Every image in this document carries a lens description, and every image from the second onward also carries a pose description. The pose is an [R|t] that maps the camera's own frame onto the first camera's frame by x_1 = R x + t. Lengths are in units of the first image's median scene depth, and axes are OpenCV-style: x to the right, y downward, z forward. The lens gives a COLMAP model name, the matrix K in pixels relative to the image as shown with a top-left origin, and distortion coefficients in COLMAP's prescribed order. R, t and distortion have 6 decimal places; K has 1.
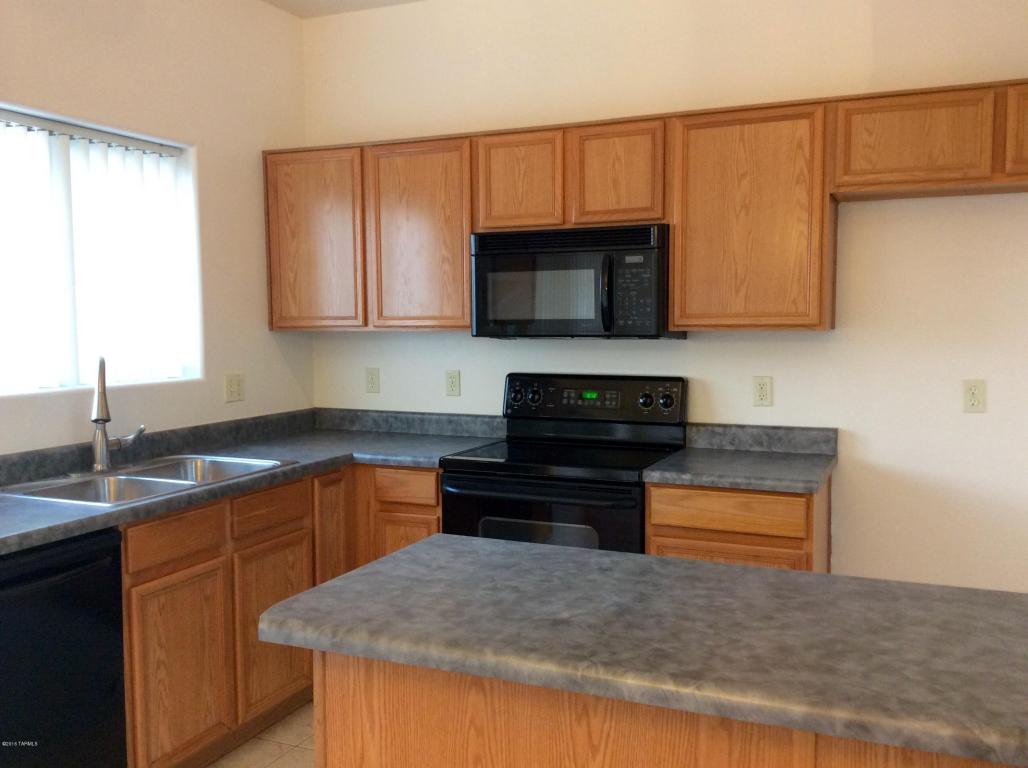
lens RADIAL K [[925.5, 0, 514.0], [0, 925.5, 384.0], [0, 0, 1]] dist [0.085862, -0.156194]
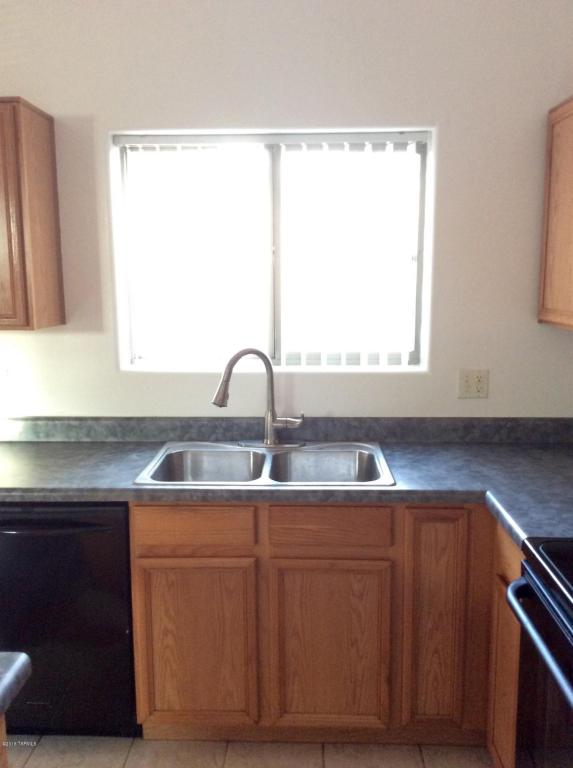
lens RADIAL K [[691.4, 0, 286.5], [0, 691.4, 384.0], [0, 0, 1]] dist [0.085862, -0.156194]
pose [[0.360975, 0.152875, -0.919960, 0.314712], [-0.061854, 0.988225, 0.139949, -0.094398], [0.930522, 0.006385, 0.366181, 0.656495]]
